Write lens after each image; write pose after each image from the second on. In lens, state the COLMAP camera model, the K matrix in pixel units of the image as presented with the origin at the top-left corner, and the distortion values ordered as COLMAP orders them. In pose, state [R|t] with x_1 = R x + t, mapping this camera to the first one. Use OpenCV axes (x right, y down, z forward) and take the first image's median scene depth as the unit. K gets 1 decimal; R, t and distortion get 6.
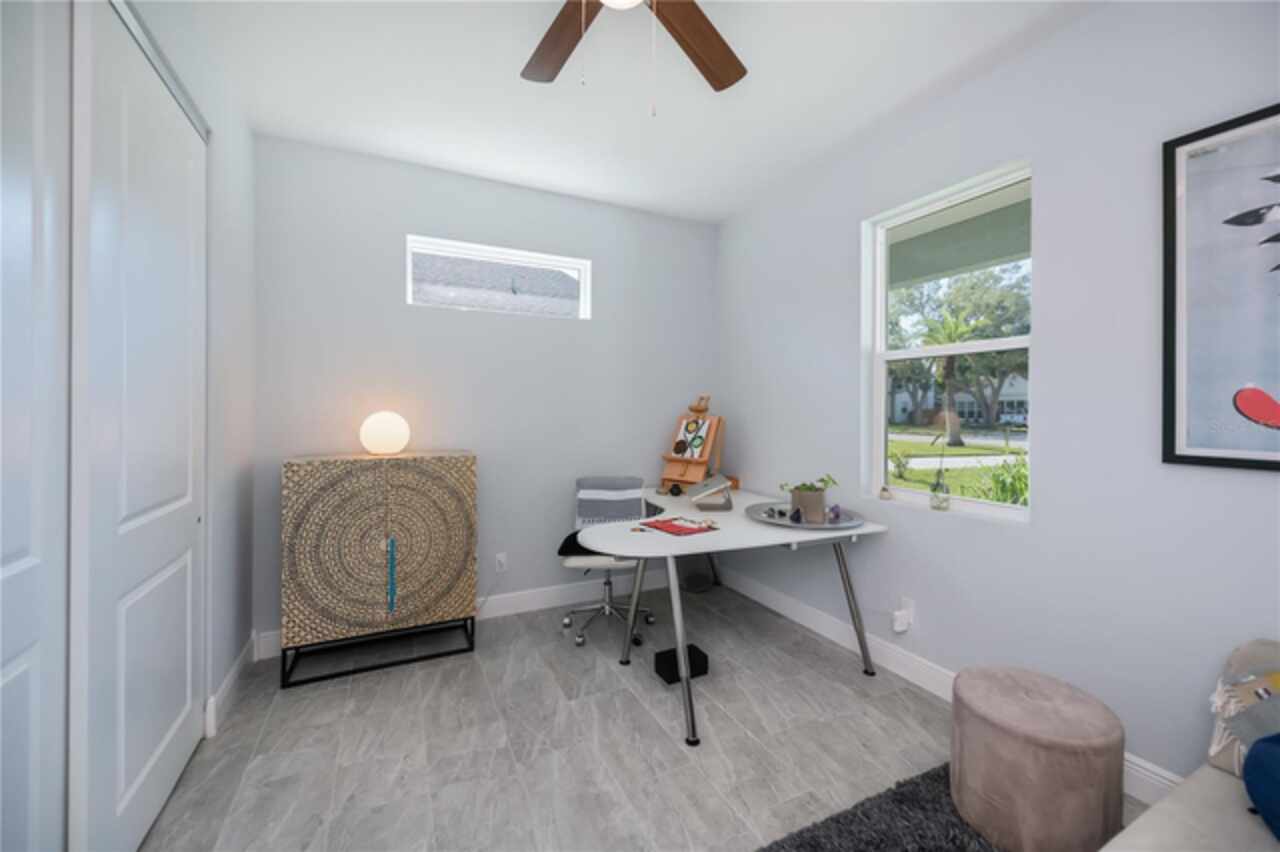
lens RADIAL K [[513.2, 0, 636.8], [0, 513.2, 407.8], [0, 0, 1]] dist [-0.008955, -0.000721]
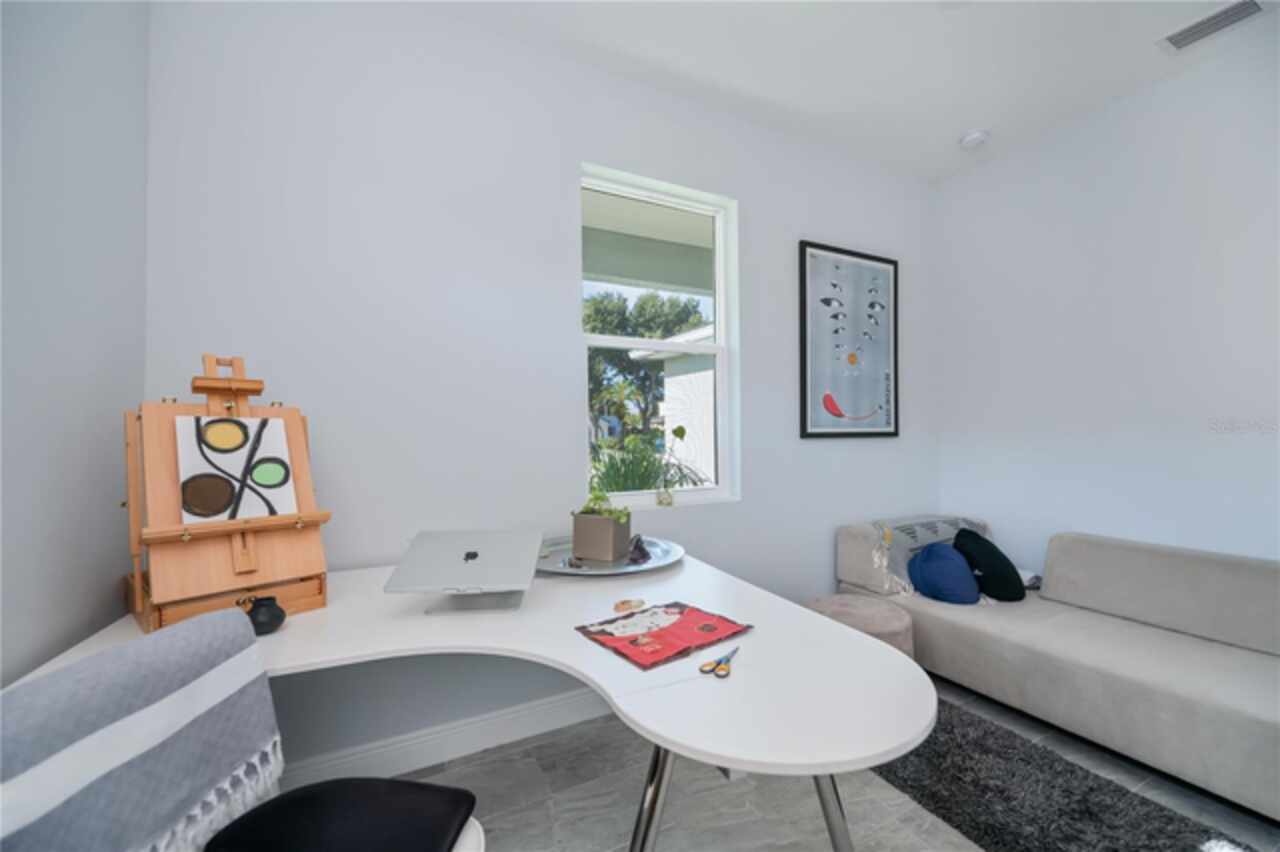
lens RADIAL K [[513.2, 0, 636.8], [0, 513.2, 407.8], [0, 0, 1]] dist [-0.008955, -0.000721]
pose [[-0.020856, 0.025165, 0.999466, -0.399647], [-0.004830, 0.999669, -0.025271, 0.038903], [-0.999771, -0.005355, -0.020728, 1.092659]]
